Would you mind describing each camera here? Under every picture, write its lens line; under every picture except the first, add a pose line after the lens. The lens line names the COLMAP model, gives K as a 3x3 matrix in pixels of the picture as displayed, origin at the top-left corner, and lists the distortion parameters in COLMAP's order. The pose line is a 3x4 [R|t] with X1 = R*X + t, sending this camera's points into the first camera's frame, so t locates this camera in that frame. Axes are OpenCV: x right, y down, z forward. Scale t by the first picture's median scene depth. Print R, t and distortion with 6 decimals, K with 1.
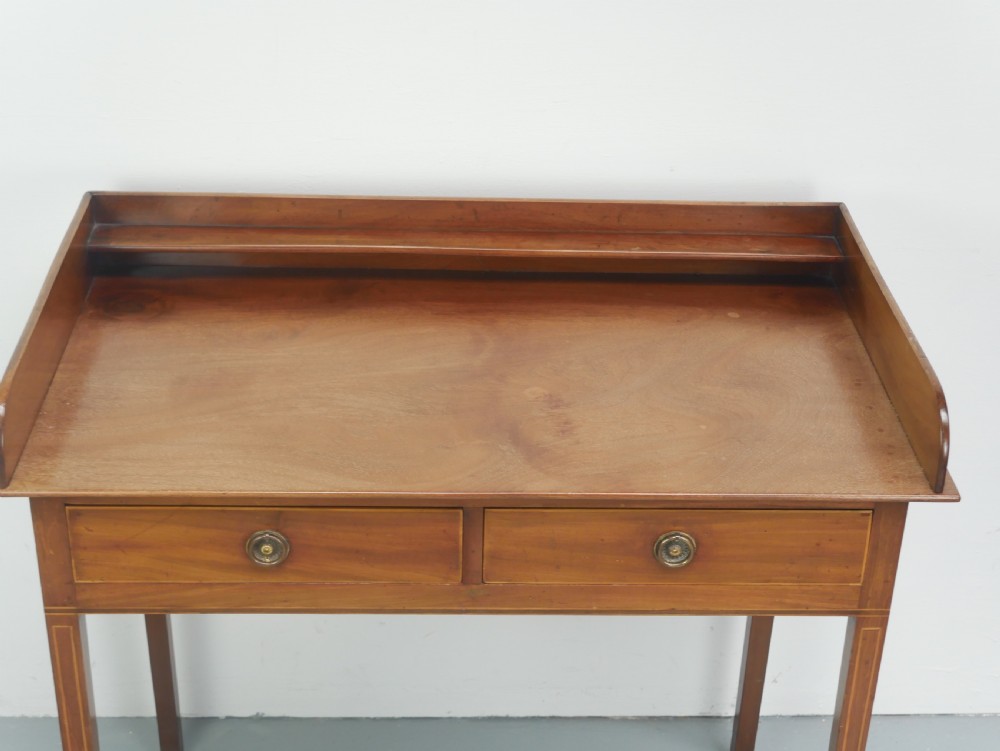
lens RADIAL K [[1721.4, 0, 520.2], [0, 1721.4, 403.1], [0, 0, 1]] dist [0.018037, -0.162022]
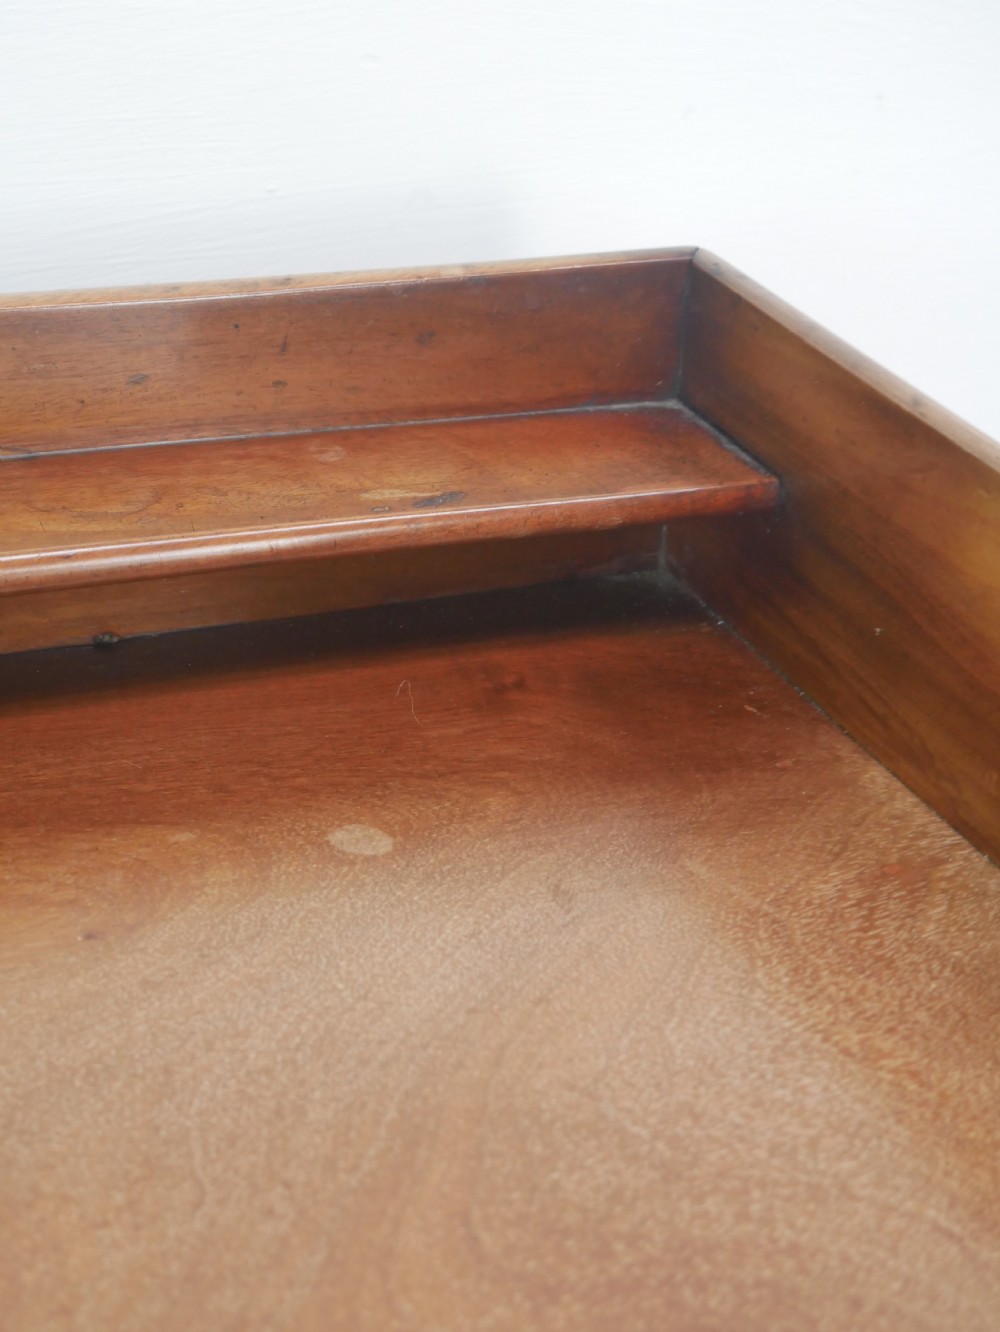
lens RADIAL K [[2306.1, 0, 527.5], [0, 2306.1, 665.5], [0, 0, 1]] dist [0.032146, -0.135054]
pose [[0.923077, -0.141353, 0.357697, 0.057998], [0.145461, 0.989242, 0.015545, -0.082356], [-0.356047, 0.037681, 0.933708, 0.855995]]
